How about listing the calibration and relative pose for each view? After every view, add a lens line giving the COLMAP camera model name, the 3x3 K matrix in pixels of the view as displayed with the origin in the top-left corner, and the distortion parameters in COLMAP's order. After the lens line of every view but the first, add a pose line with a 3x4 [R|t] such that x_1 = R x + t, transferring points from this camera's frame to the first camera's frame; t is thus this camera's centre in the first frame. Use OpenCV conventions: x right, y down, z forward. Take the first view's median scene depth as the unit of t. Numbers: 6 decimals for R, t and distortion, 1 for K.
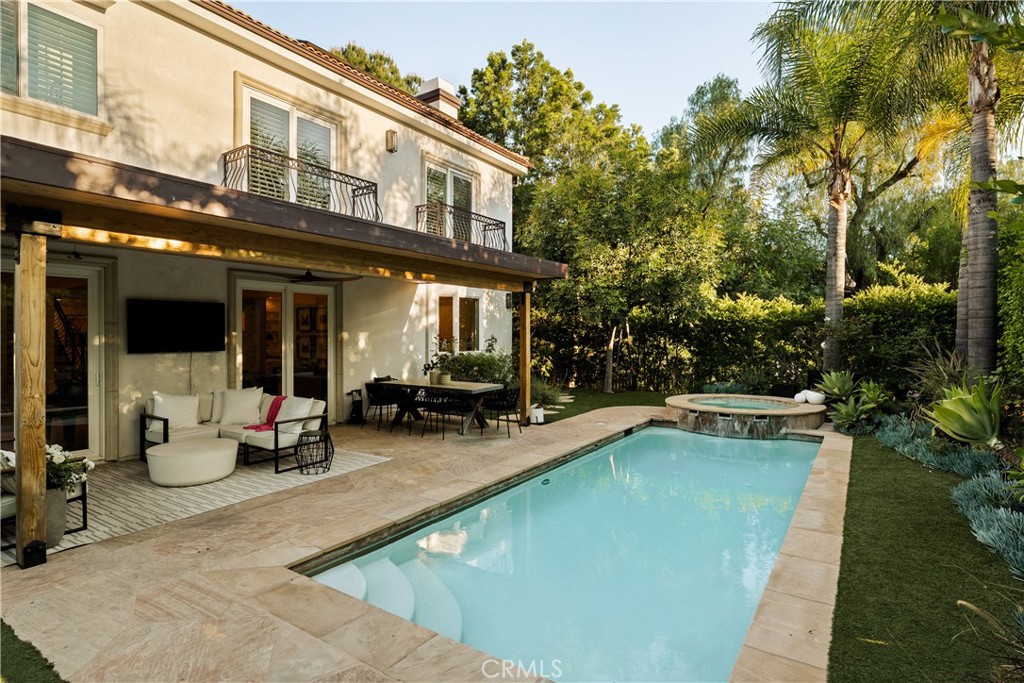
lens RADIAL K [[518.1, 0, 516.8], [0, 518.1, 337.0], [0, 0, 1]] dist [0.002825, 0.001416]
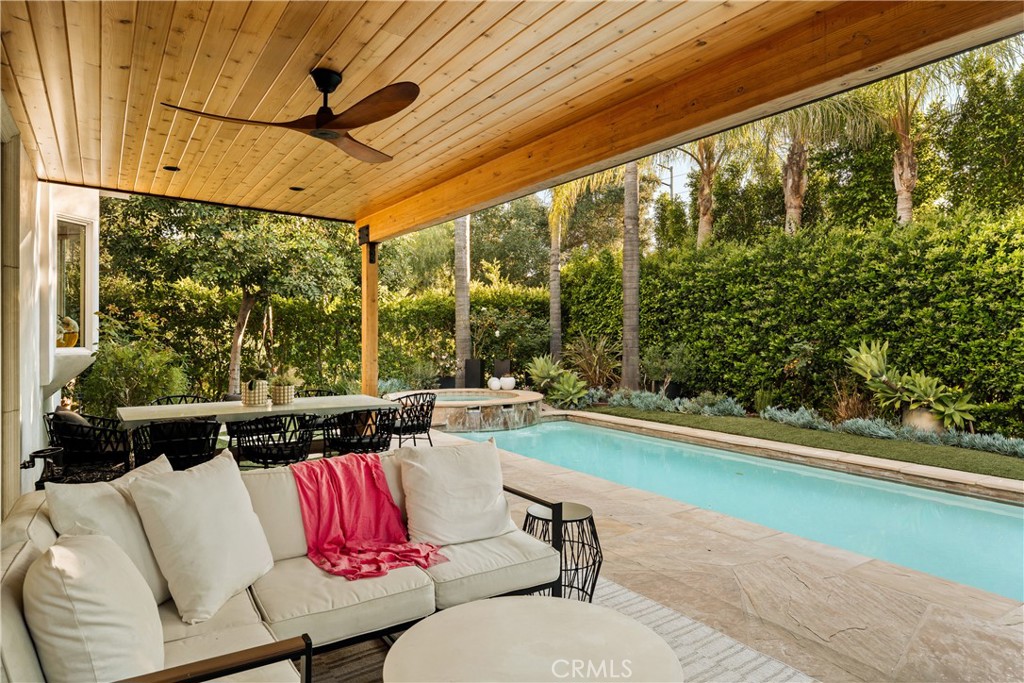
lens RADIAL K [[599.0, 0, 512.8], [0, 599.0, 338.2], [0, 0, 1]] dist [0.002764, -0.001346]
pose [[0.381383, 0.002056, 0.924415, -0.971040], [-0.003273, 0.999994, -0.000874, 0.045241], [-0.924411, -0.002693, 0.381387, 0.942145]]
